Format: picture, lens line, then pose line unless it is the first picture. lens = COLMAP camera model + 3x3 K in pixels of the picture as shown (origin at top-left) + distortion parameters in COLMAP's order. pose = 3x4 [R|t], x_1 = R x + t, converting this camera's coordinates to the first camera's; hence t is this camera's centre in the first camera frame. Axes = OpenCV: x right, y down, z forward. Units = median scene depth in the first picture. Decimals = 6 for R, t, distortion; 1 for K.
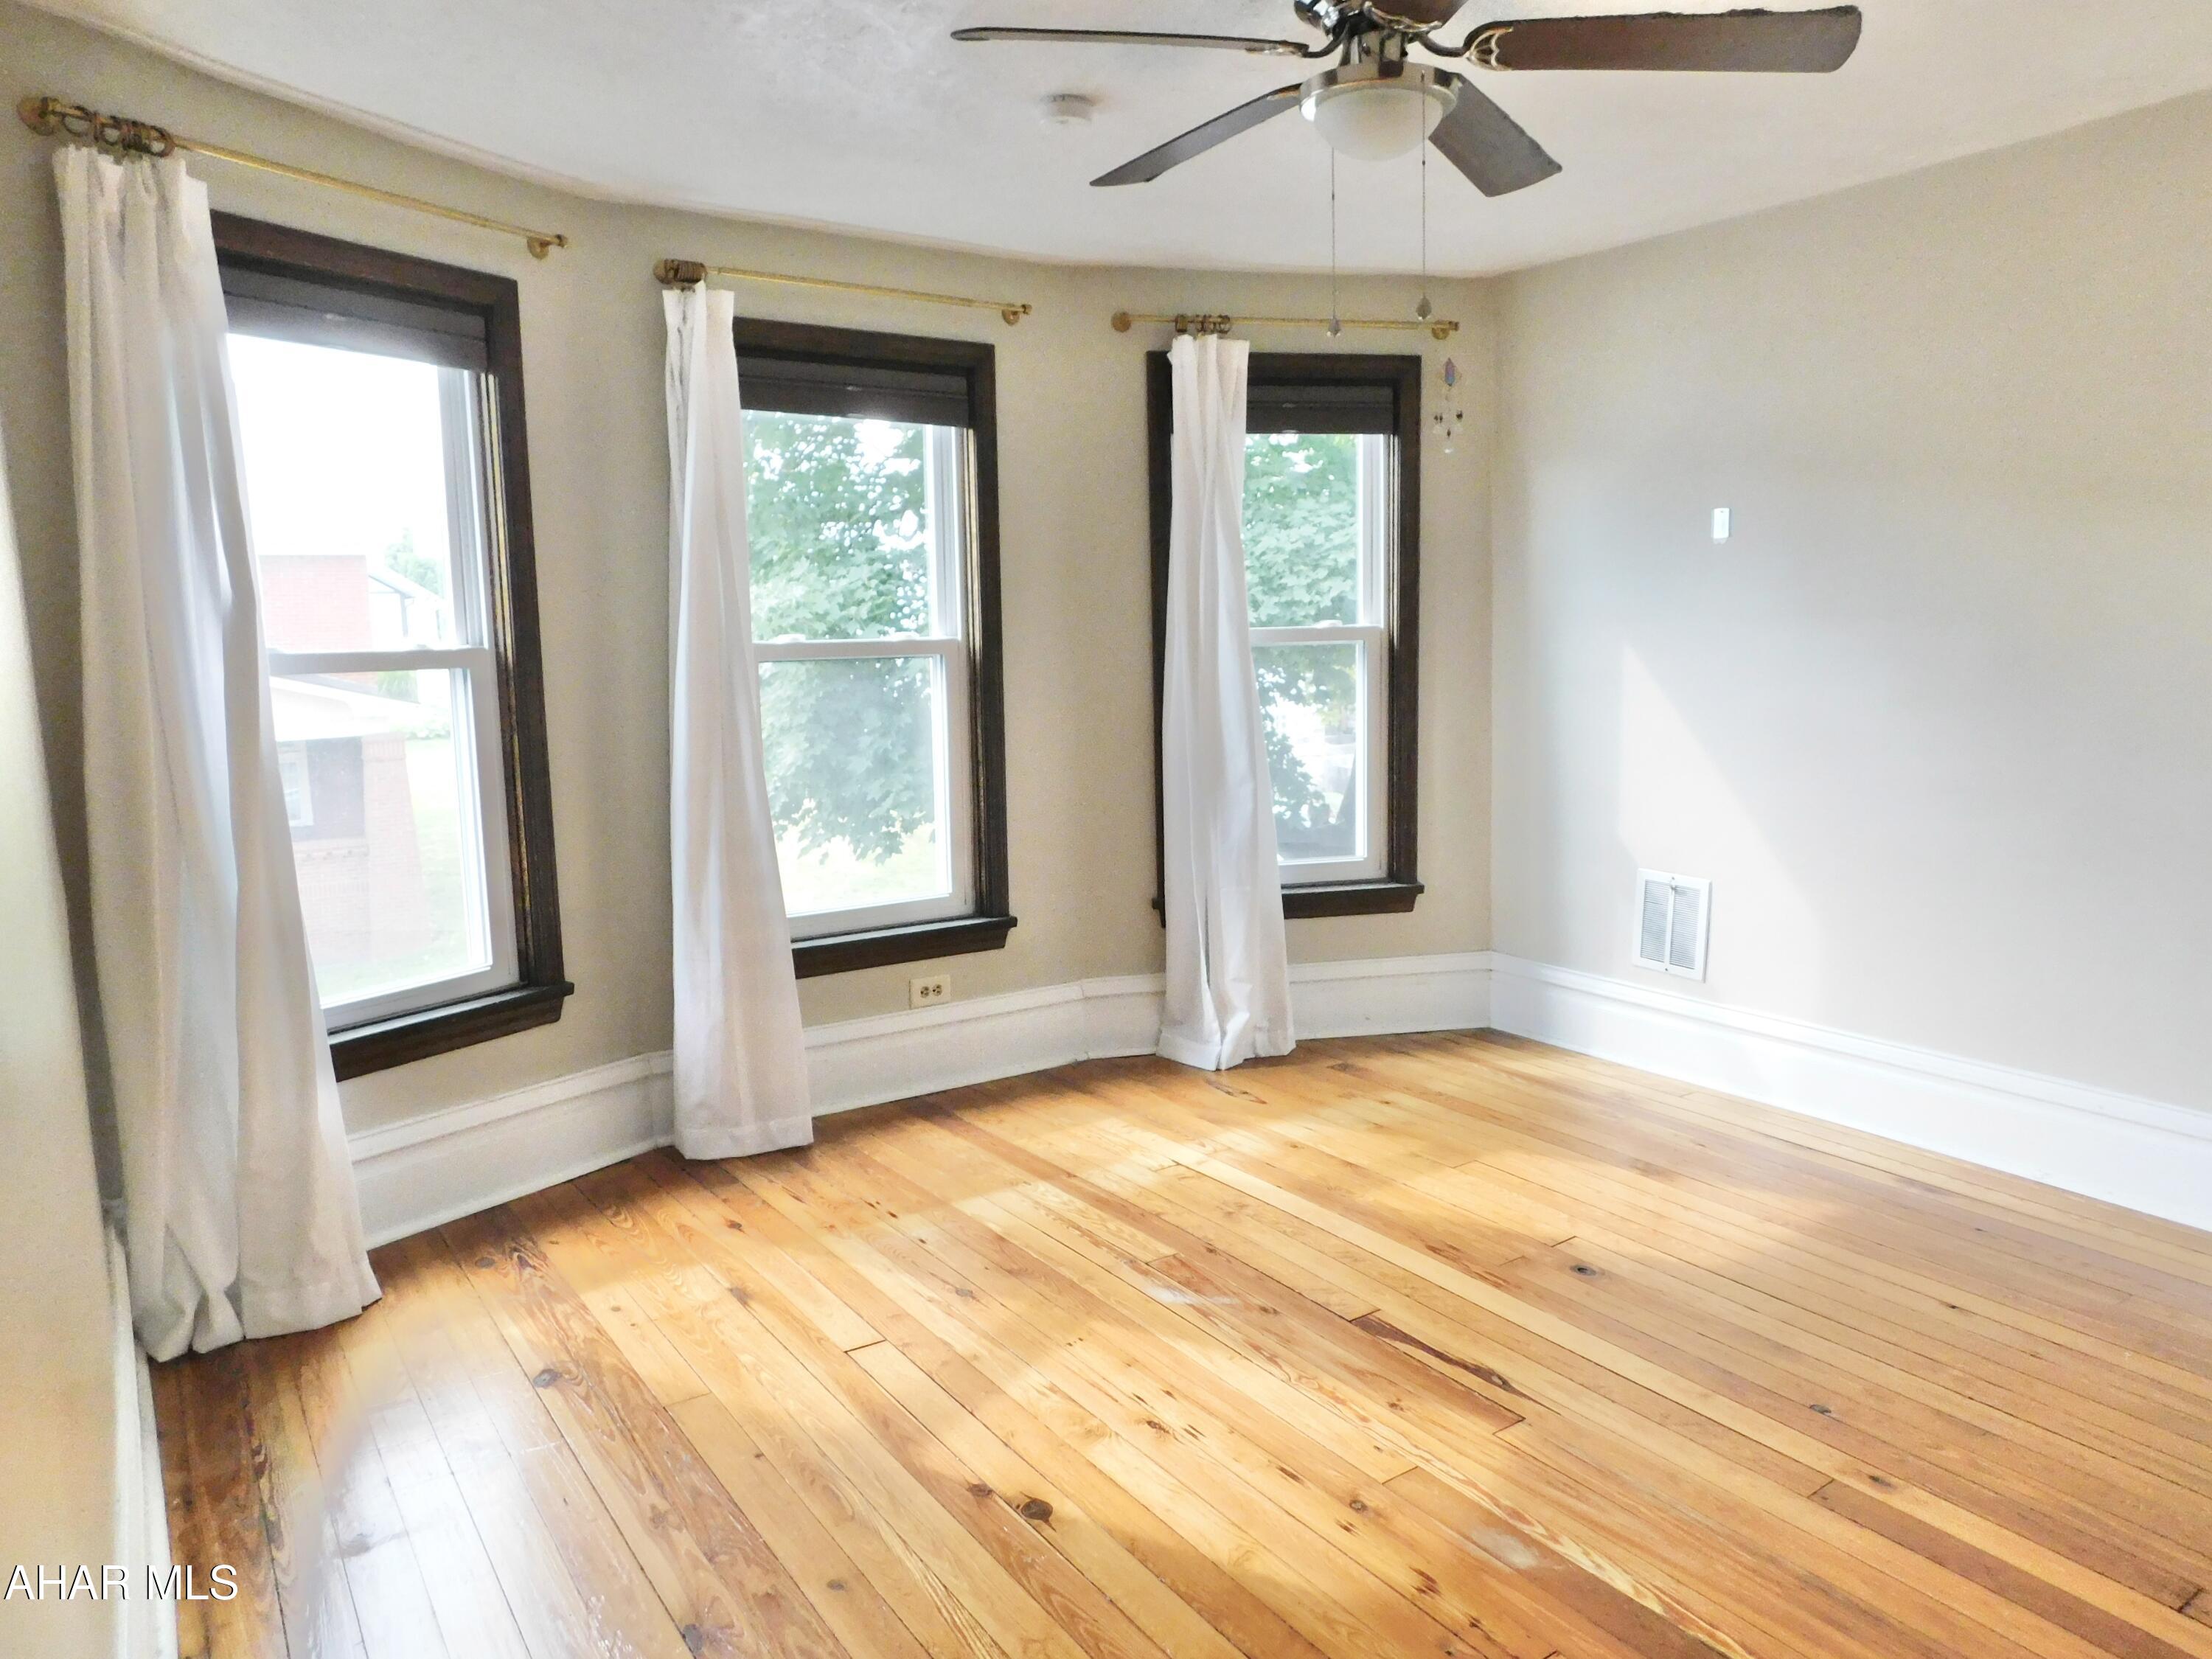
lens RADIAL K [[1477.5, 0, 1074.0], [0, 1477.5, 824.2], [0, 0, 1]] dist [-0.023548, 0.002123]
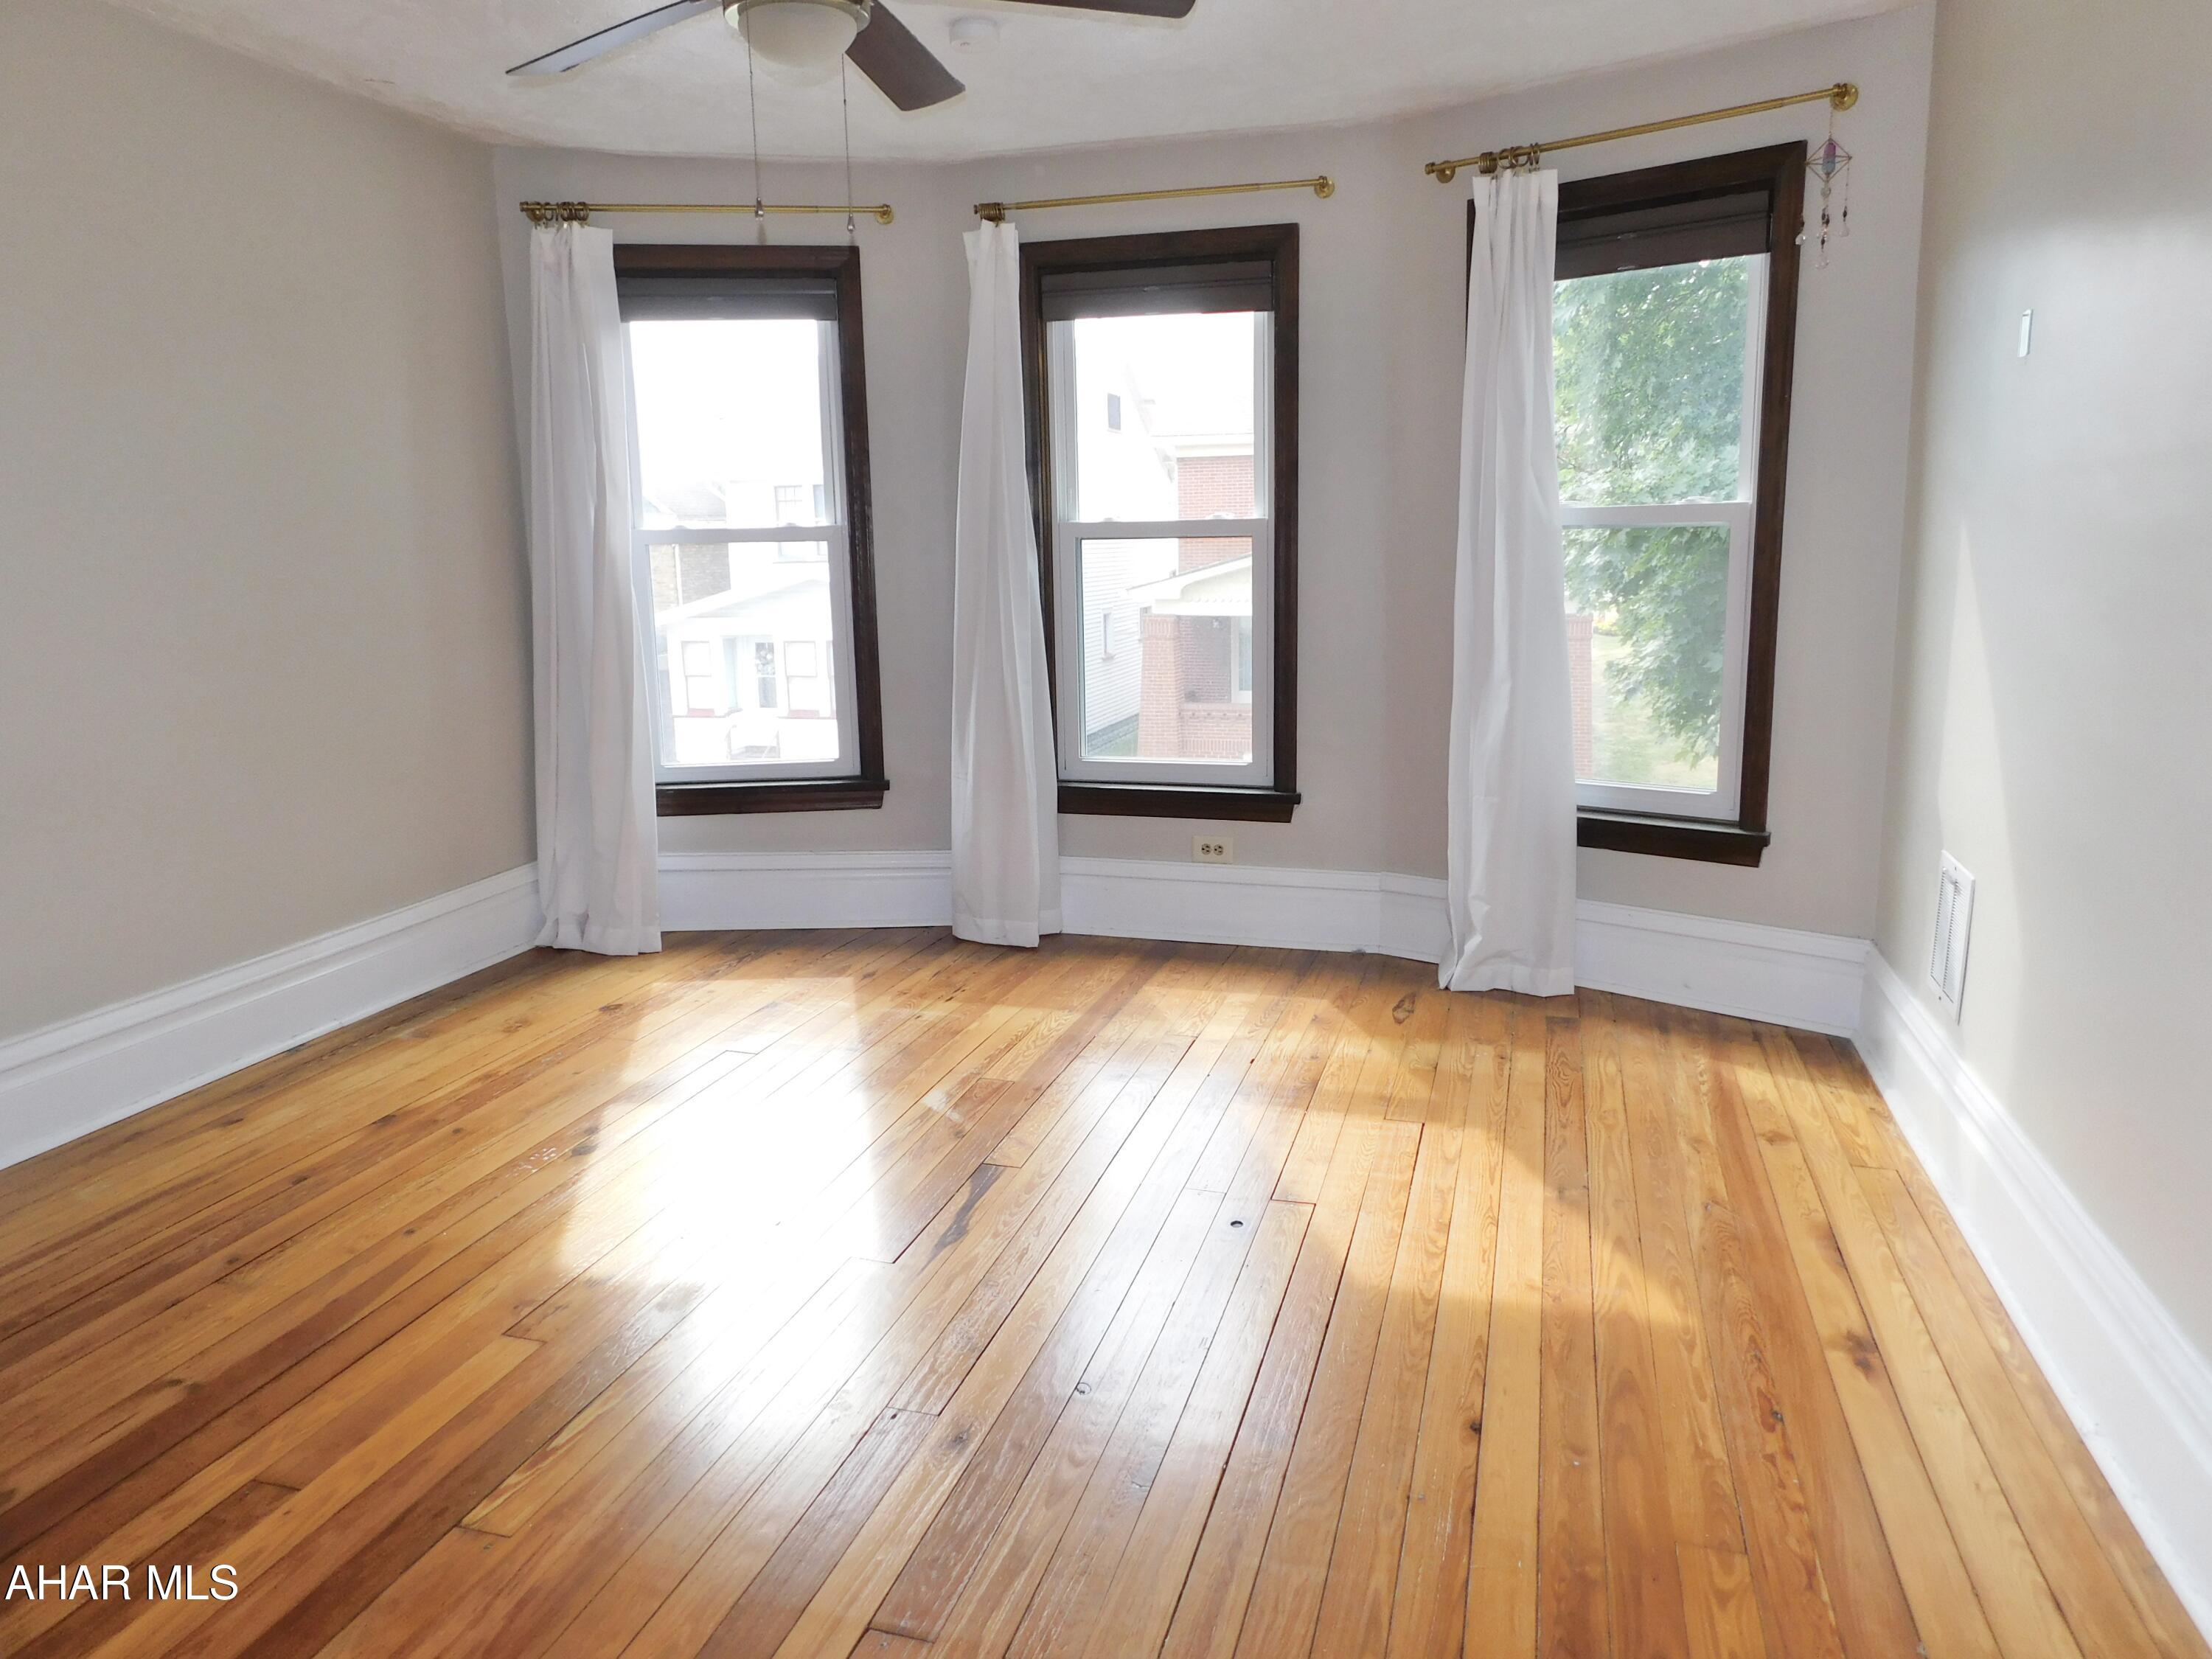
lens RADIAL K [[1477.5, 0, 1074.0], [0, 1477.5, 824.2], [0, 0, 1]] dist [-0.023548, 0.002123]
pose [[0.627112, 0.159475, -0.762429, 0.690693], [-0.092012, 0.987131, 0.130794, -0.038866], [0.773476, -0.011869, 0.633715, 0.247811]]
